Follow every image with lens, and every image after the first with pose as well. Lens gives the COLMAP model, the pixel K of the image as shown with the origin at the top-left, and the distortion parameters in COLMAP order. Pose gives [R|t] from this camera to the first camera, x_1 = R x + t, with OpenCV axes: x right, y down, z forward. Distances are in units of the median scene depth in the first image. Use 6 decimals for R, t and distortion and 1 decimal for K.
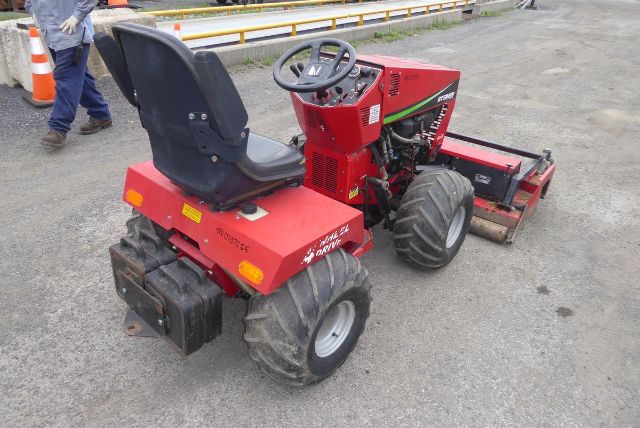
lens RADIAL K [[478.3, 0, 320.0], [0, 478.3, 214.0], [0, 0, 1]] dist [-0.002831, -0.000013]
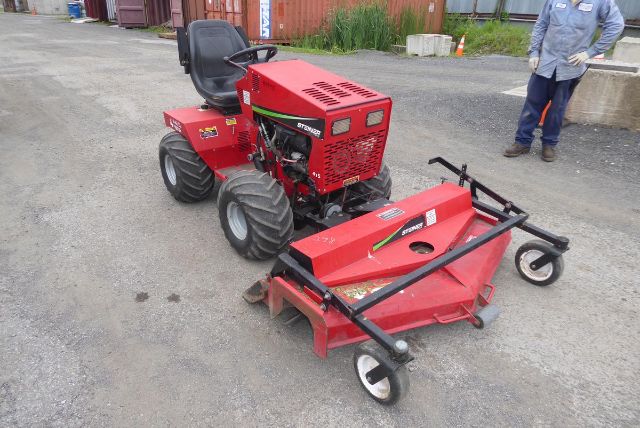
lens RADIAL K [[472.7, 0, 317.8], [0, 472.7, 203.7], [0, 0, 1]] dist [0.009316, 0.010699]
pose [[-0.254929, 0.353889, -0.899874, 1.299484], [-0.477071, 0.763441, 0.435386, -0.614920], [0.841079, 0.540296, -0.025793, 1.245518]]
